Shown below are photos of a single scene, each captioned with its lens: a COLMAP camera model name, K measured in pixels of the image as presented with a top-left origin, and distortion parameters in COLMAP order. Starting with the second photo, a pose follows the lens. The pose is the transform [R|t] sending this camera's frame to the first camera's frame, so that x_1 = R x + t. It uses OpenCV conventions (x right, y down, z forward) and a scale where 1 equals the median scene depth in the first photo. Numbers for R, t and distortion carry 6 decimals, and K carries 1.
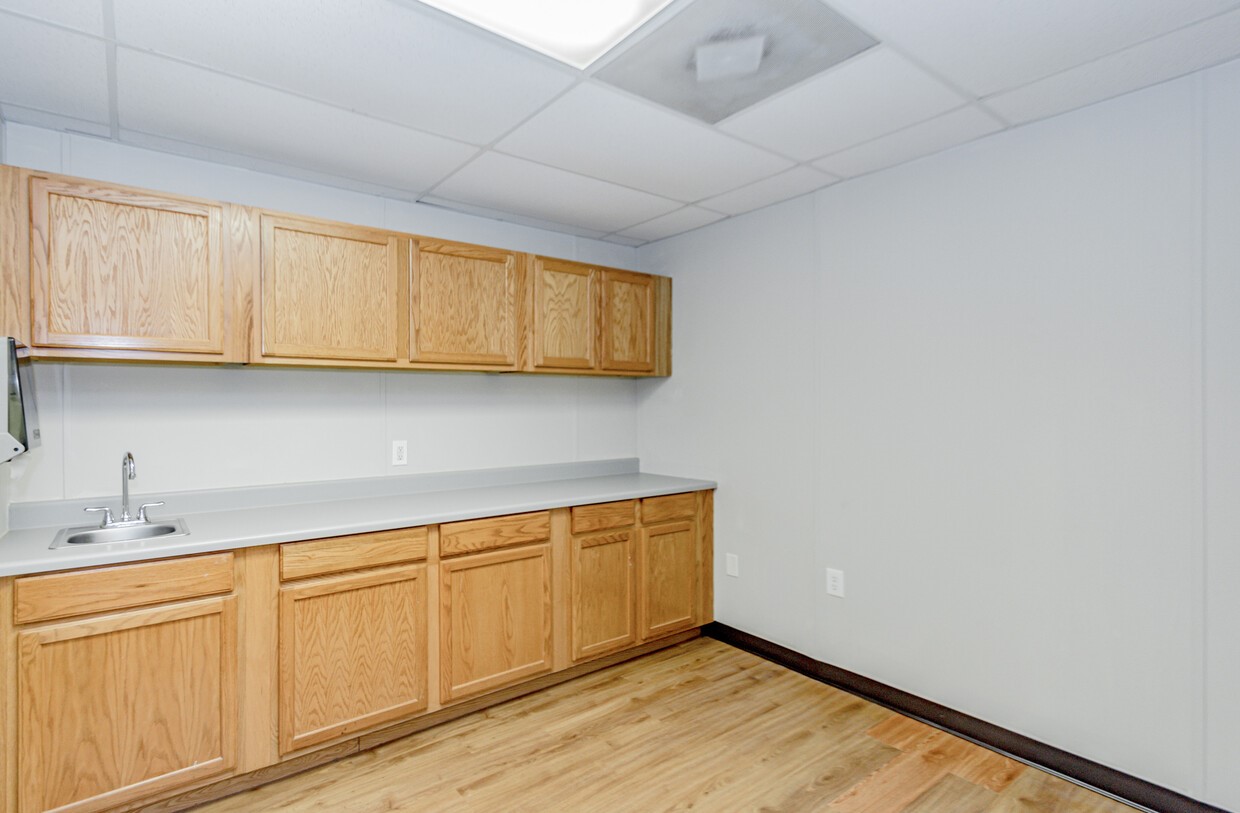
lens RADIAL K [[650.3, 0, 622.4], [0, 650.3, 410.9], [0, 0, 1]] dist [0.002838, 0.000649]
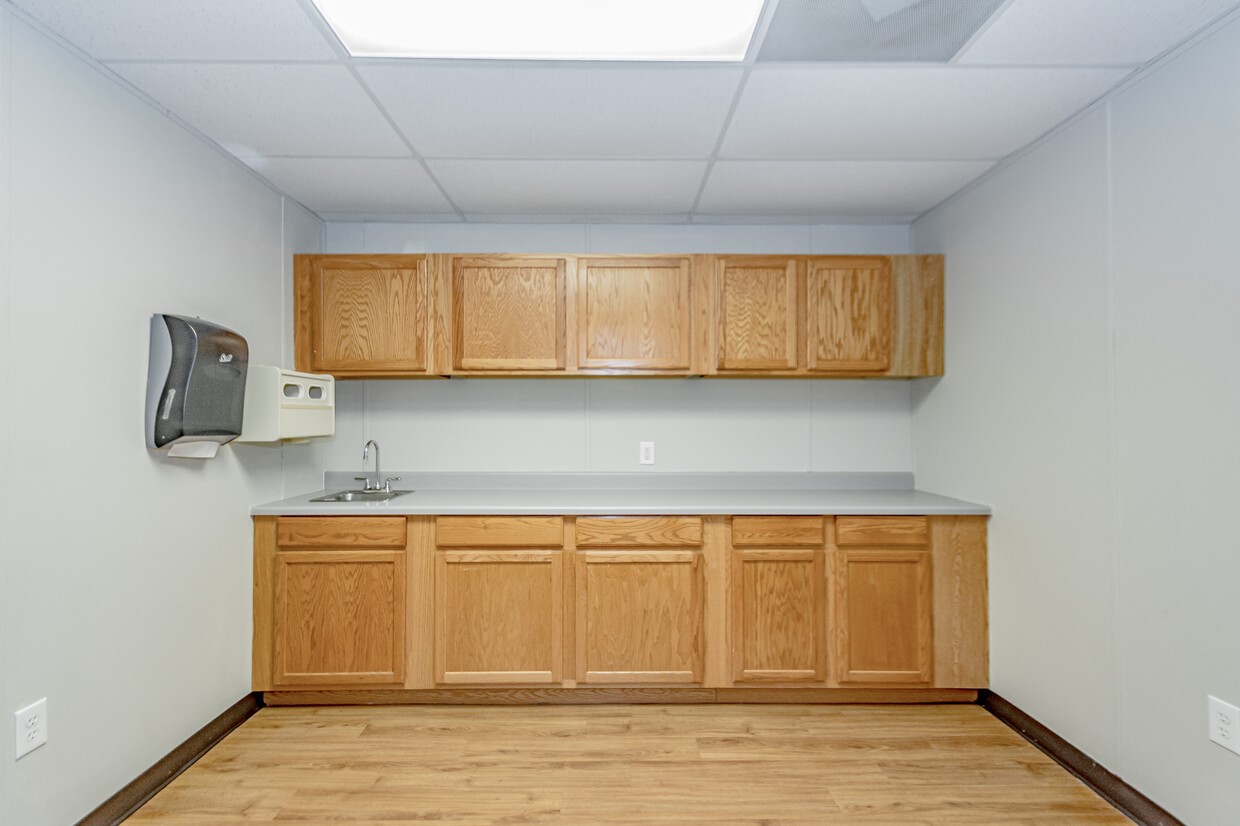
lens RADIAL K [[564.7, 0, 615.7], [0, 564.7, 409.2], [0, 0, 1]] dist [0.021268, -0.003244]
pose [[0.770994, 0.007438, -0.636799, 0.294354], [-0.010438, 0.999945, -0.000957, -0.004909], [0.636757, 0.007385, 0.771029, 0.245022]]
